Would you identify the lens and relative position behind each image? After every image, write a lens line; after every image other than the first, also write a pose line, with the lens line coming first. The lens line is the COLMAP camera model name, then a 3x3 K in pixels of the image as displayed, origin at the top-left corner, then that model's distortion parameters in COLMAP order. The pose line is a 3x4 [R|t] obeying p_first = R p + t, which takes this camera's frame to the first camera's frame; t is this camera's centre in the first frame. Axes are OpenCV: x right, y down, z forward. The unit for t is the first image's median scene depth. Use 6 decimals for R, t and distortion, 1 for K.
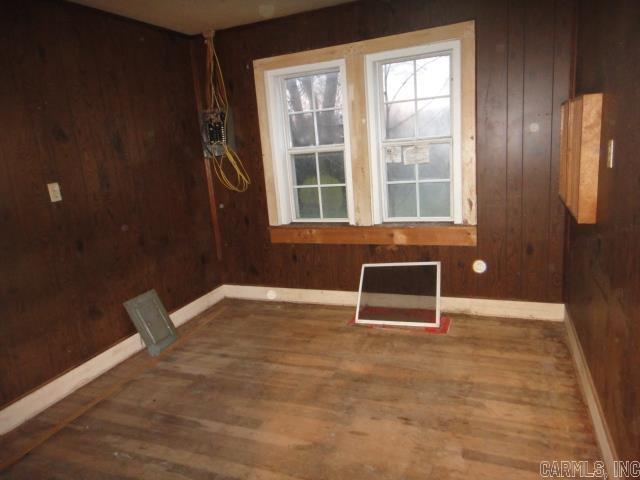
lens RADIAL K [[437.3, 0, 321.0], [0, 437.3, 236.9], [0, 0, 1]] dist [0.006925, -0.002920]
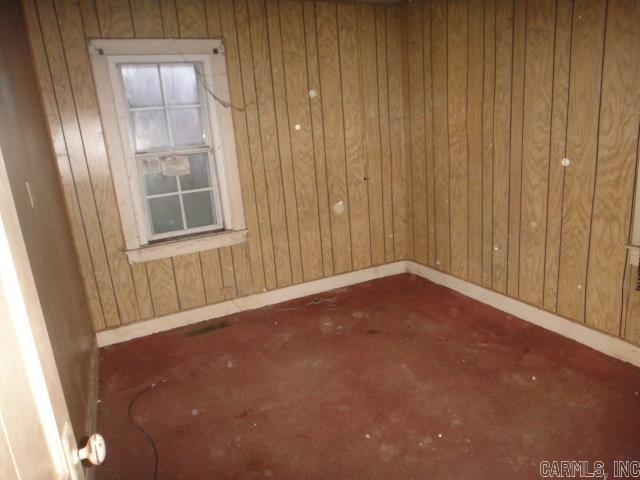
lens RADIAL K [[437.3, 0, 321.0], [0, 437.3, 236.9], [0, 0, 1]] dist [0.006925, -0.002920]
pose [[0.675811, -0.145378, 0.722596, -0.291891], [0.183309, 0.982704, 0.026268, -0.000977], [-0.713917, 0.114706, 0.690771, 0.128000]]
